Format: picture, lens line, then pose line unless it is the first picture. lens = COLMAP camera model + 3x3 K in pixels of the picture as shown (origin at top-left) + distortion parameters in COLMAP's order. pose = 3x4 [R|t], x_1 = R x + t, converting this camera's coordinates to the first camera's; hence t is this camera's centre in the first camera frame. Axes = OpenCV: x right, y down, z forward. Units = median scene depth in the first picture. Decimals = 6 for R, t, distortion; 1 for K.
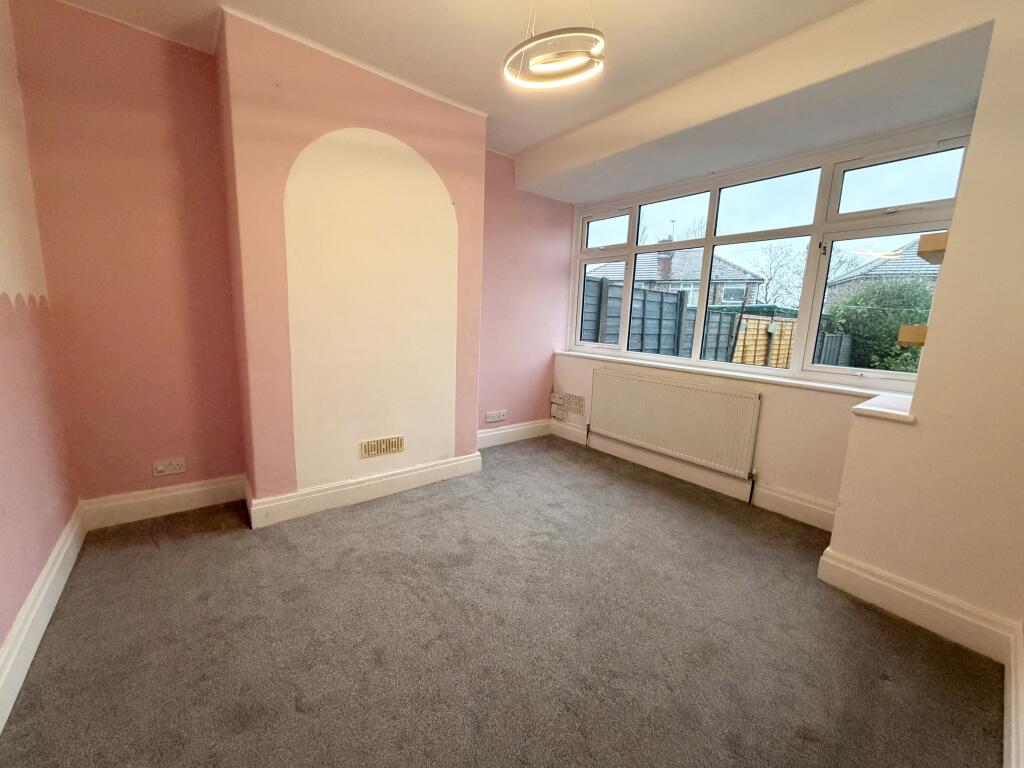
lens RADIAL K [[406.8, 0, 510.1], [0, 406.8, 380.0], [0, 0, 1]] dist [-0.001327, -0.000151]
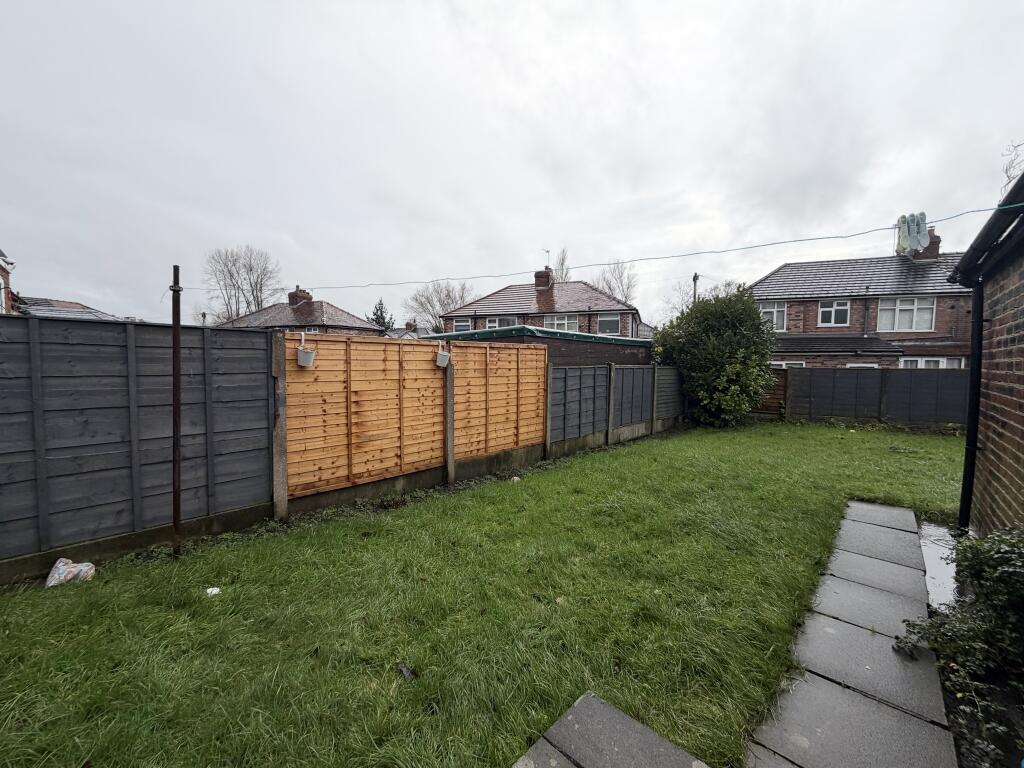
lens RADIAL K [[406.8, 0, 510.1], [0, 406.8, 380.0], [0, 0, 1]] dist [-0.001327, -0.000151]
pose [[0.992853, -0.037902, 0.113163, 0.444475], [0.049363, 0.993737, -0.100254, -0.020928], [-0.108654, 0.105123, 0.988506, 0.269413]]
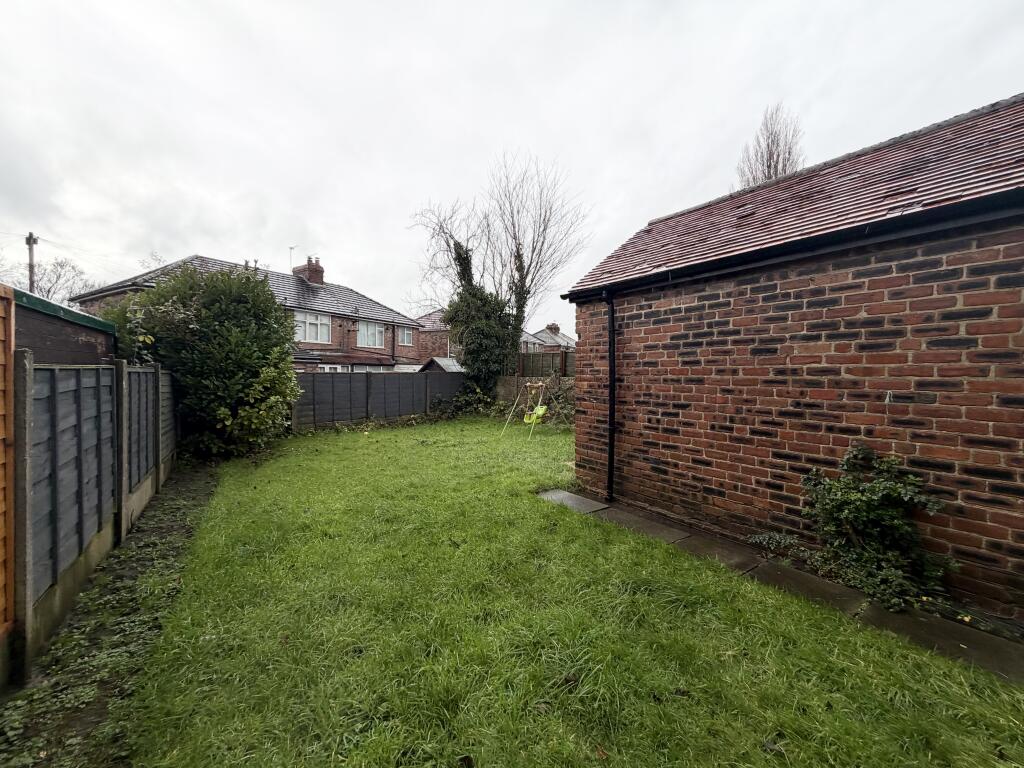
lens RADIAL K [[406.8, 0, 510.1], [0, 406.8, 380.0], [0, 0, 1]] dist [-0.001327, -0.000151]
pose [[0.103363, -0.053771, 0.993189, 0.421475], [0.148367, 0.988200, 0.038060, -0.058959], [-0.983516, 0.143422, 0.110121, 0.575624]]
